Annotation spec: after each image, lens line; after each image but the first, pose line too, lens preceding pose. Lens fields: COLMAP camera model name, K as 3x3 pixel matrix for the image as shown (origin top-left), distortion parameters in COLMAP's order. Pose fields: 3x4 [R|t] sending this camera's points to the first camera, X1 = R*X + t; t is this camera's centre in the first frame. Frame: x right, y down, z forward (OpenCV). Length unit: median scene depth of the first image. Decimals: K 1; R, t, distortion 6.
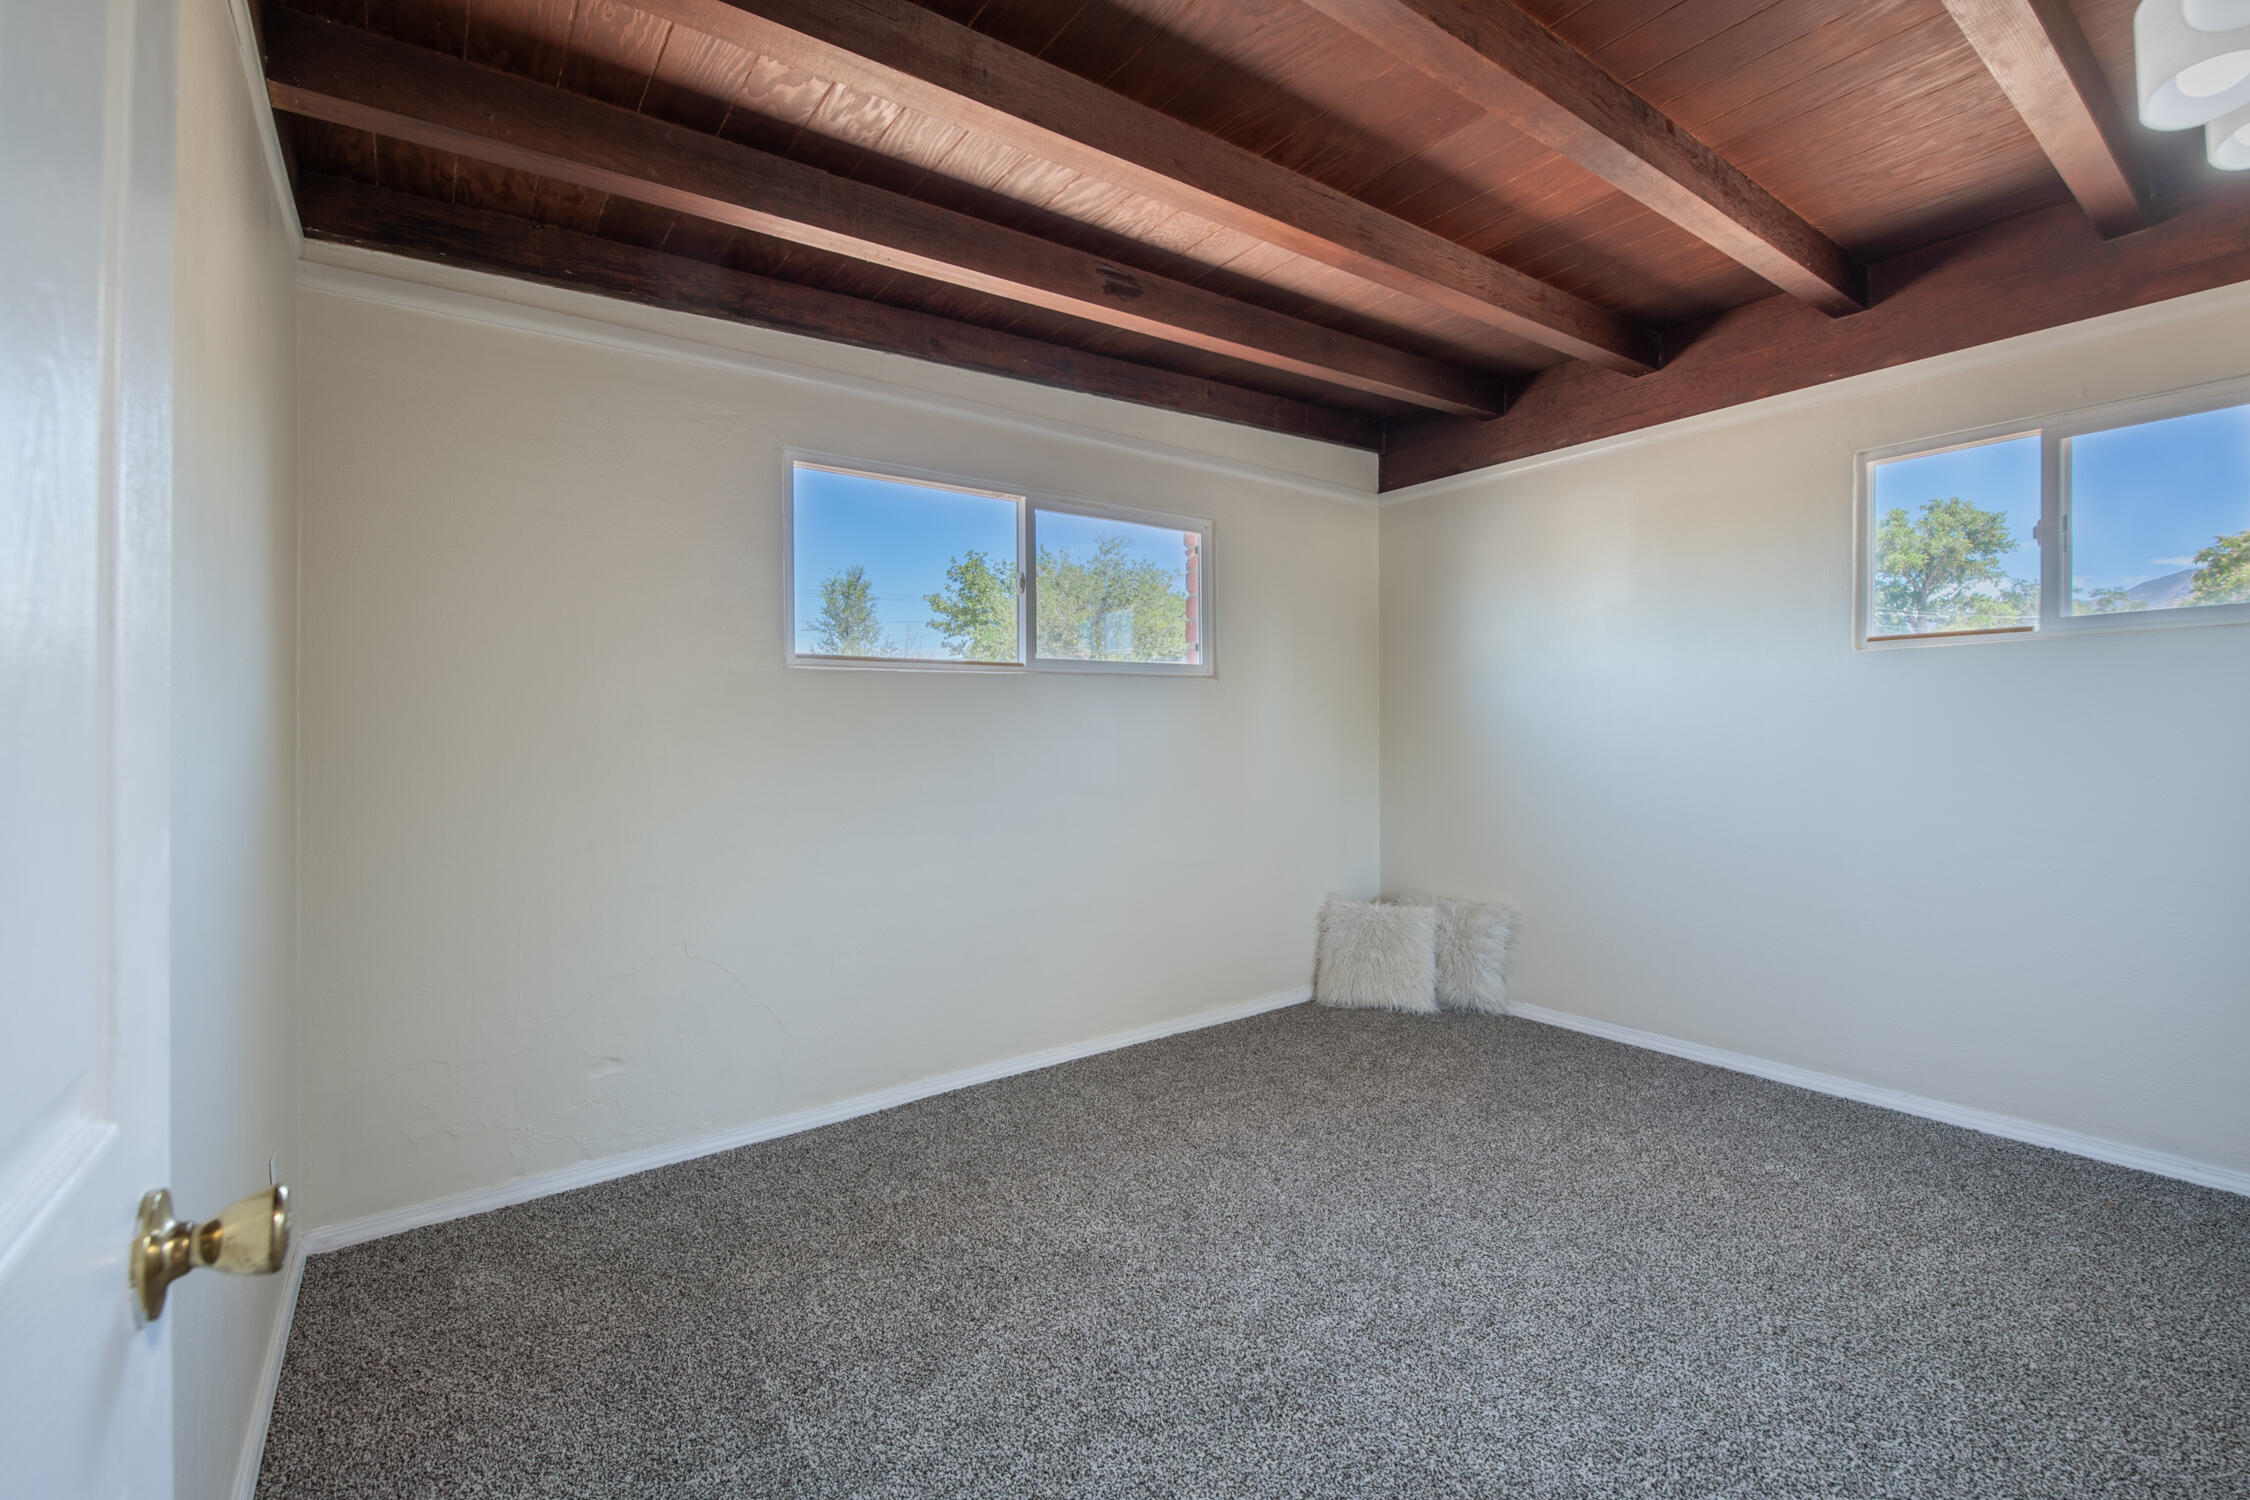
lens RADIAL K [[974.4, 0, 1126.8], [0, 974.4, 741.2], [0, 0, 1]] dist [-0.001394, -0.000190]
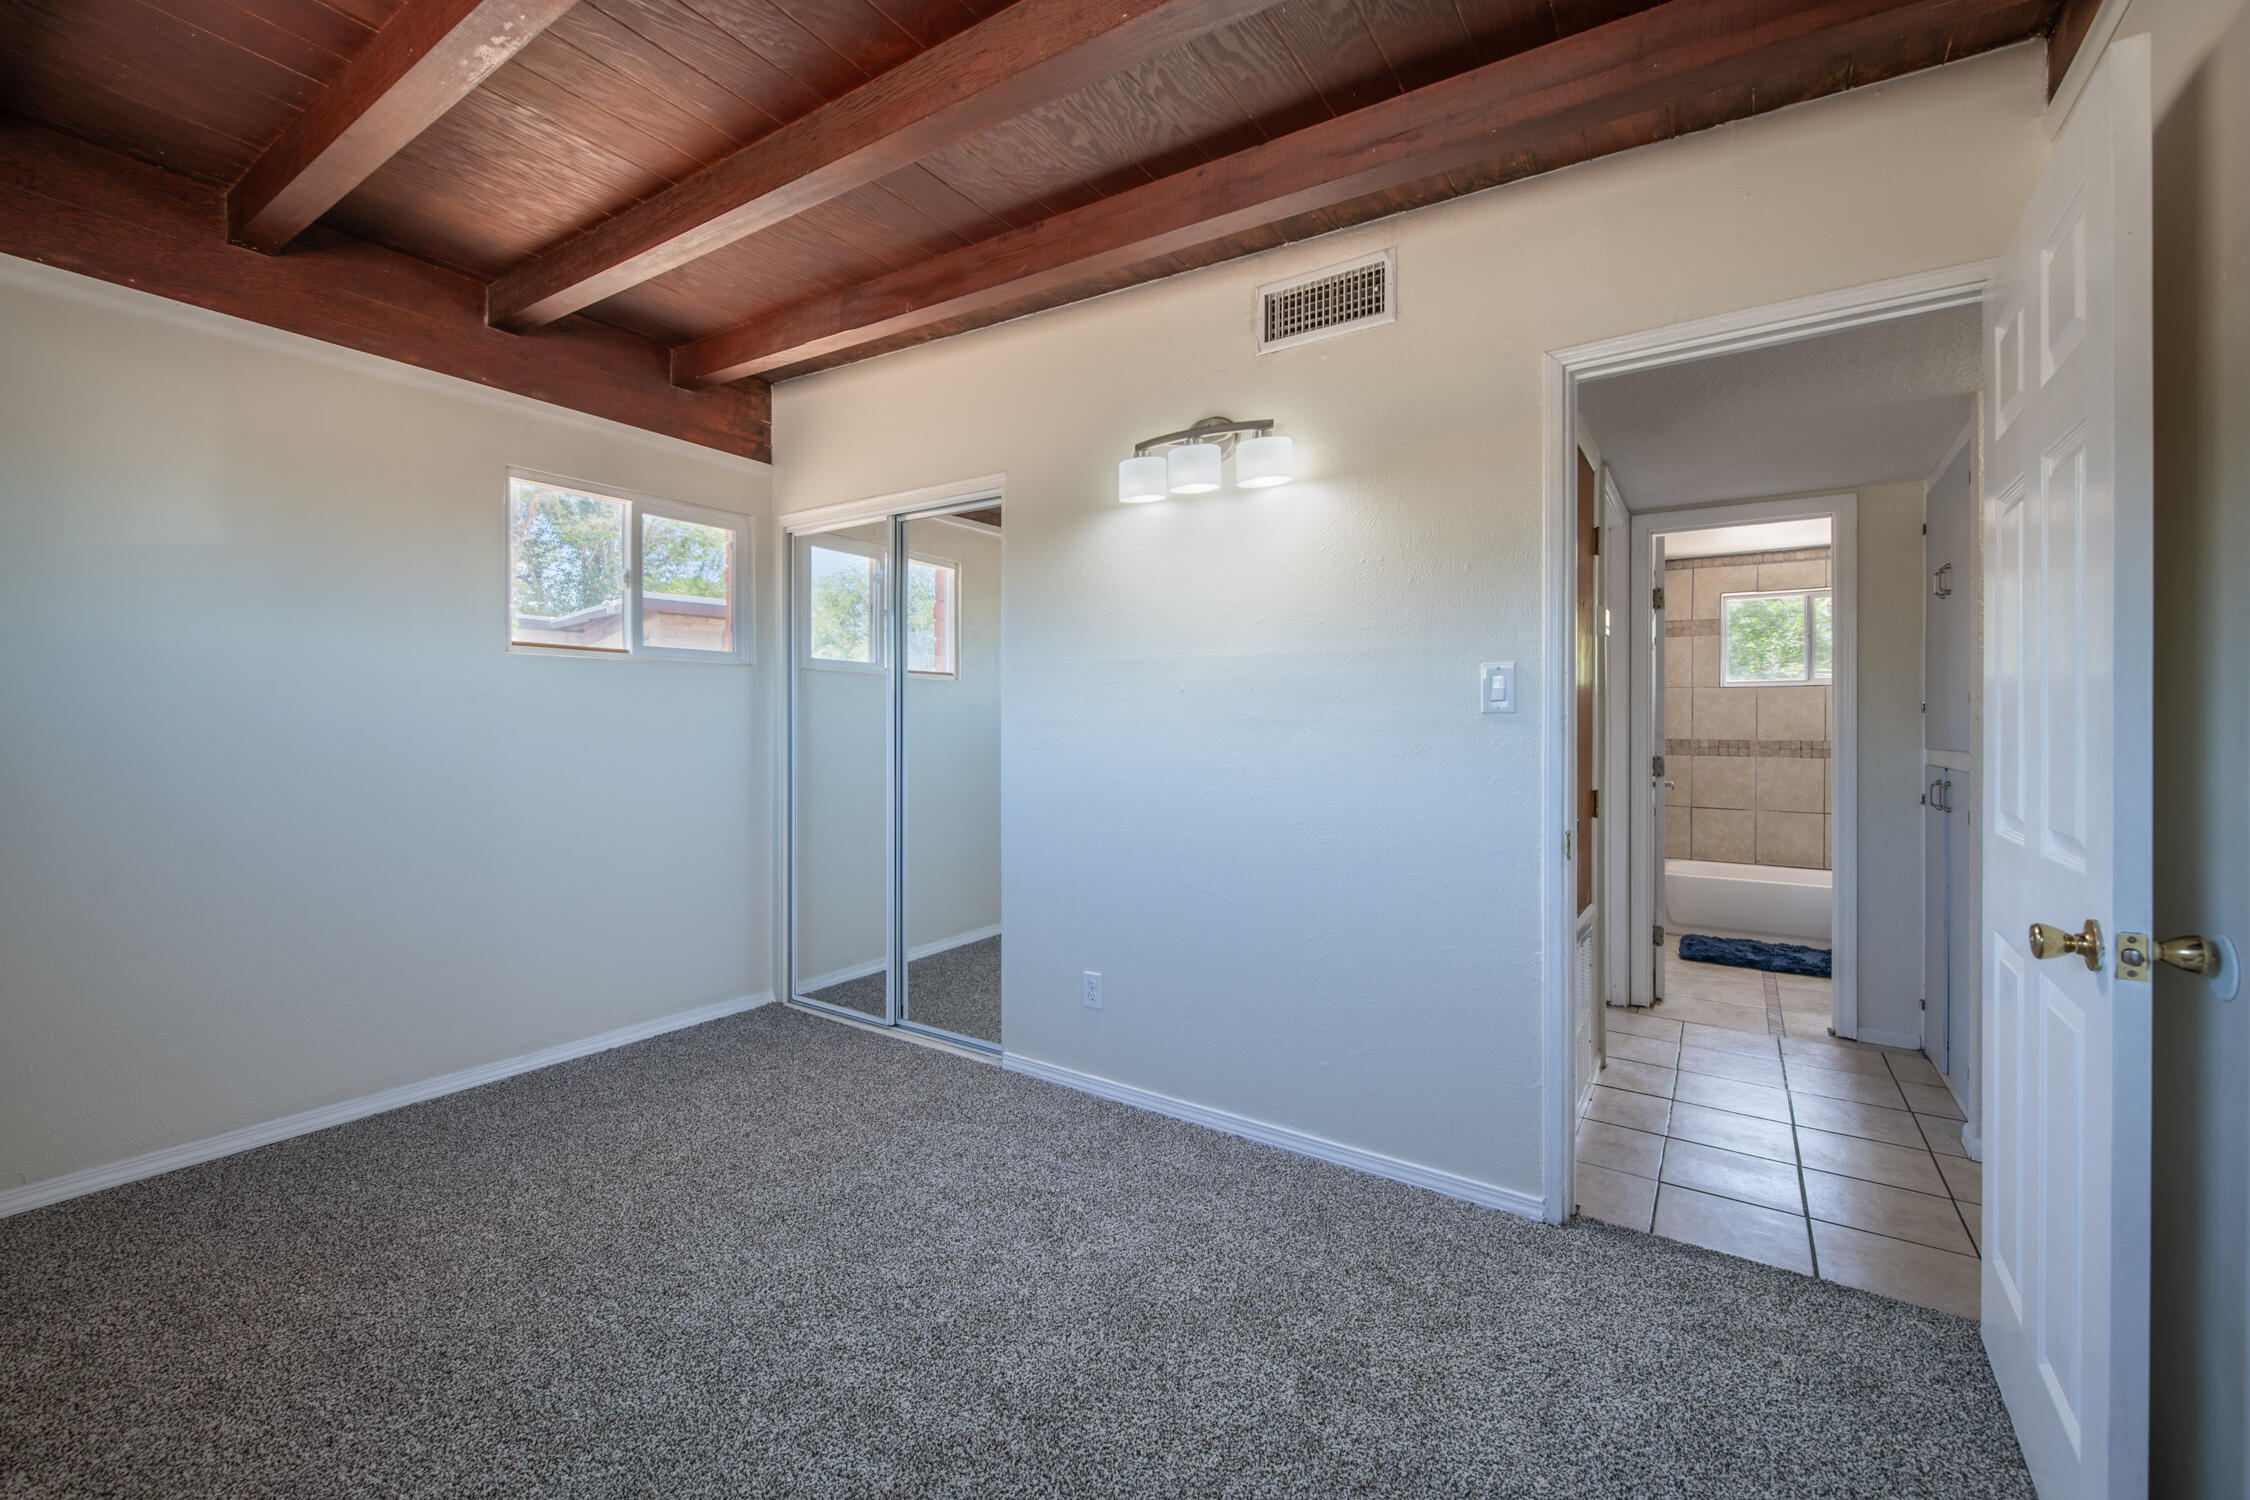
lens RADIAL K [[930.8, 0, 1127.8], [0, 930.8, 738.9], [0, 0, 1]] dist [-0.013851, 0.000533]
pose [[-0.360131, -0.005867, 0.932883, -0.479428], [-0.000571, 0.999981, 0.006069, -0.005271], [-0.932902, 0.001653, -0.360128, 0.821289]]
